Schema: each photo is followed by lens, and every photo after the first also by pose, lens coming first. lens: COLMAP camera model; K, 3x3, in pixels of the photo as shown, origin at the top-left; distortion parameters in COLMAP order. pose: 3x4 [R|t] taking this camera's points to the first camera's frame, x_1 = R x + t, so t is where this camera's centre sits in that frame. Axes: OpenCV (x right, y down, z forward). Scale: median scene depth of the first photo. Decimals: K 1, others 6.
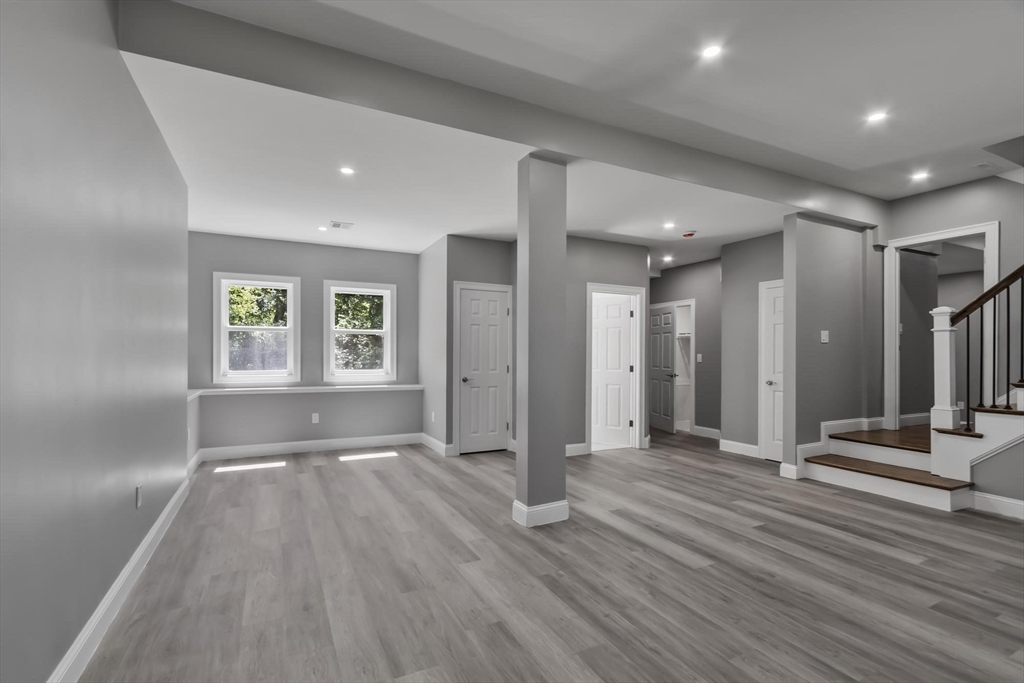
lens RADIAL K [[452.2, 0, 489.2], [0, 452.2, 351.9], [0, 0, 1]] dist [0.001276, -0.000241]
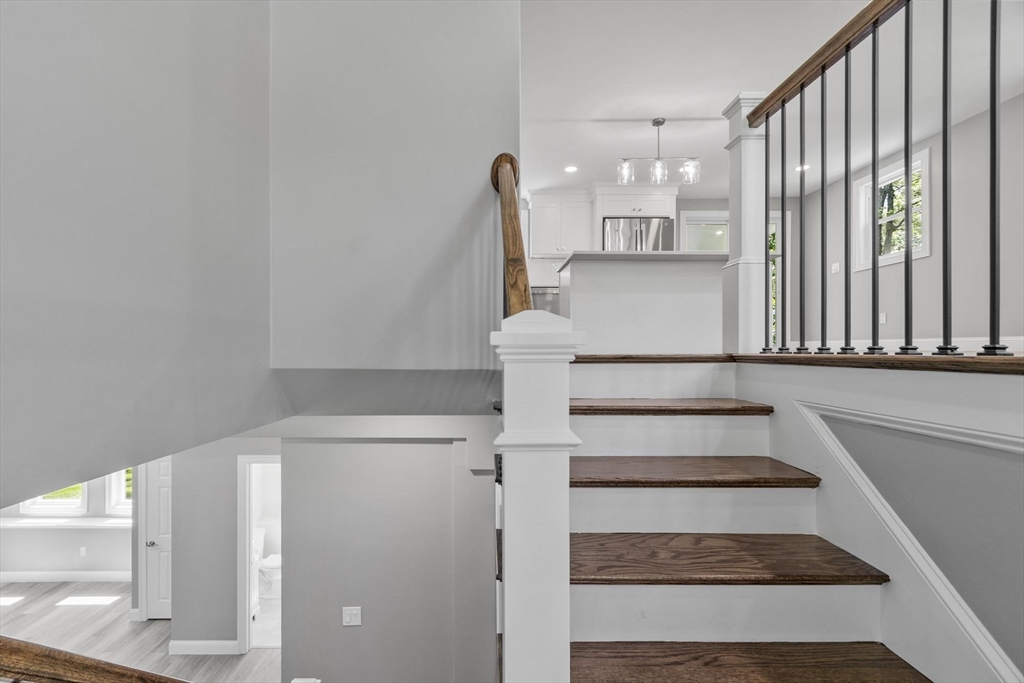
lens RADIAL K [[452.2, 0, 503.6], [0, 452.2, 338.5], [0, 0, 1]] dist [0.001276, -0.000241]
pose [[0.906996, -0.011155, -0.420992, 1.961481], [0.011868, 0.999929, -0.000926, -0.694632], [0.420973, -0.004156, 0.907064, 0.803412]]
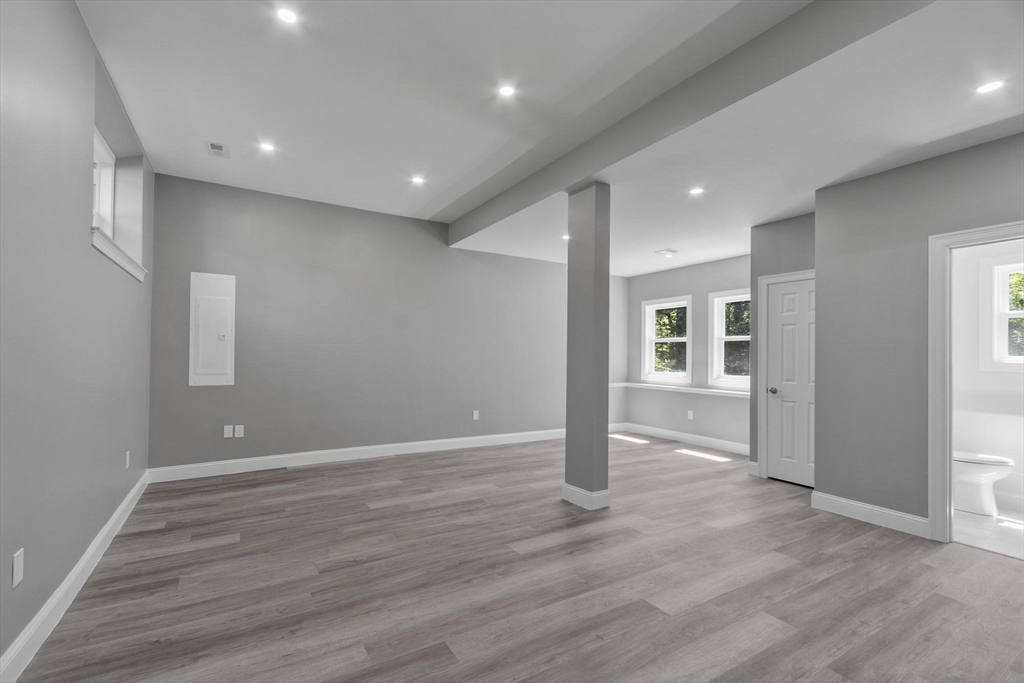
lens RADIAL K [[452.2, 0, 488.0], [0, 452.2, 348.9], [0, 0, 1]] dist [0.001276, -0.000241]
pose [[0.066580, -0.019198, -0.997596, 1.399200], [-0.008736, 0.999765, -0.019823, 0.008753], [0.997743, 0.010035, 0.066397, 0.765831]]
